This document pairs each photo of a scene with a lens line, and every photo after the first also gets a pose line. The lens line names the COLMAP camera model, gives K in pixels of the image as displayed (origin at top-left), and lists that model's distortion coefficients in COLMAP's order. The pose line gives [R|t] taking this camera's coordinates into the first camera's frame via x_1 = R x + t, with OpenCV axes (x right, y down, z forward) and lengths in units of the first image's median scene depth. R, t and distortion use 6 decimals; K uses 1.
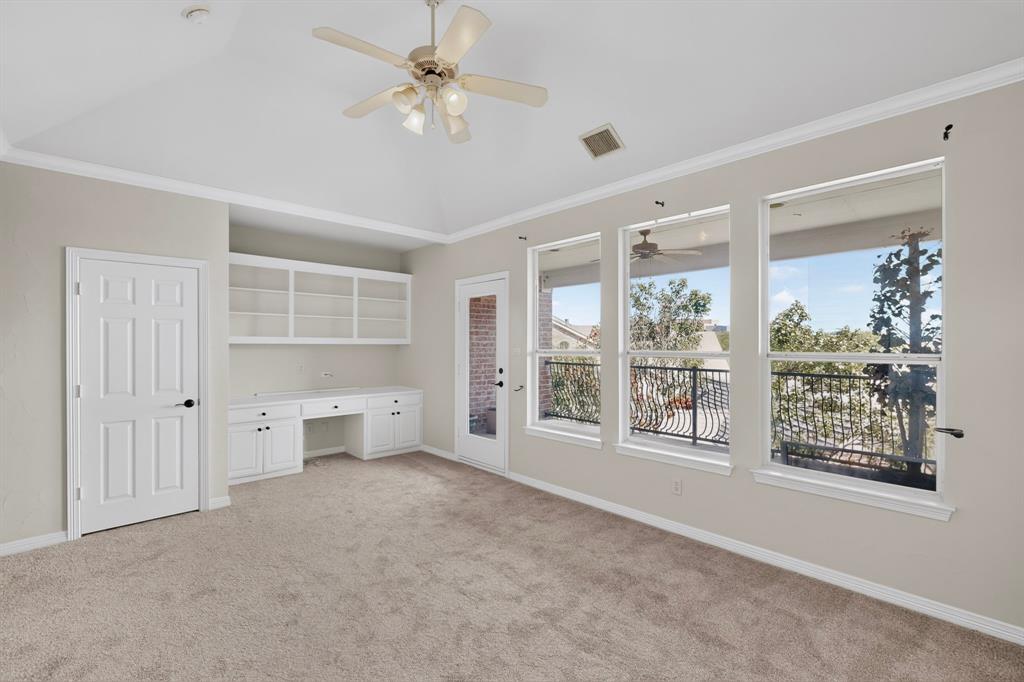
lens RADIAL K [[439.1, 0, 506.3], [0, 439.1, 337.3], [0, 0, 1]] dist [0.023407, -0.000063]
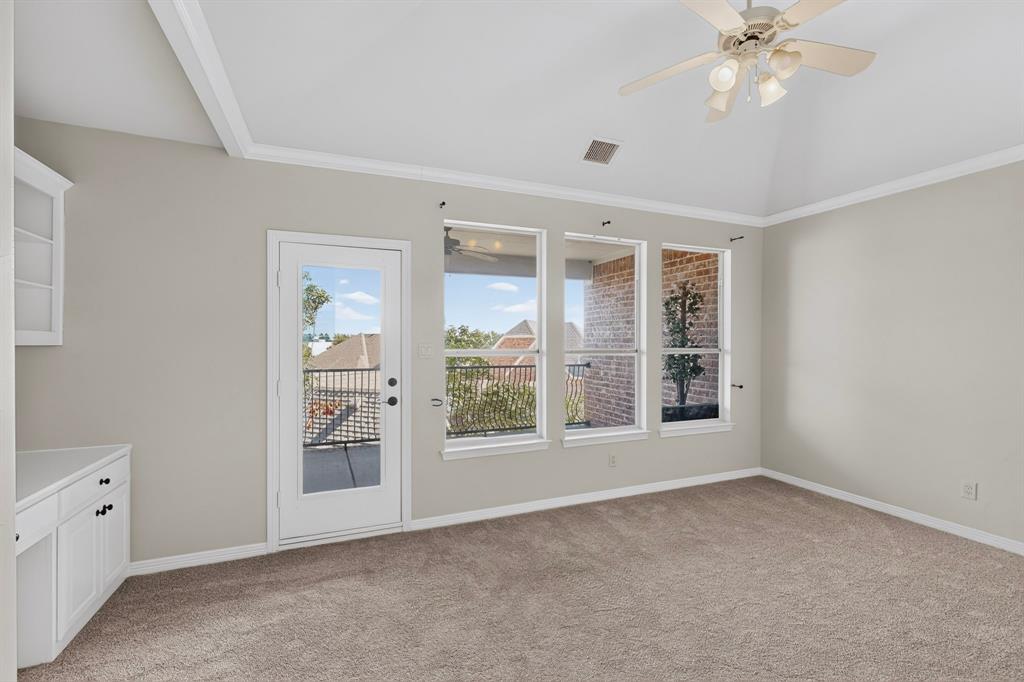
lens RADIAL K [[439.1, 0, 507.0], [0, 439.1, 343.9], [0, 0, 1]] dist [0.023407, -0.000063]
pose [[0.368208, -0.002985, 0.929739, -0.593535], [-0.013342, 0.999875, 0.008494, 0.005998], [-0.929648, -0.015532, 0.368122, 0.574393]]
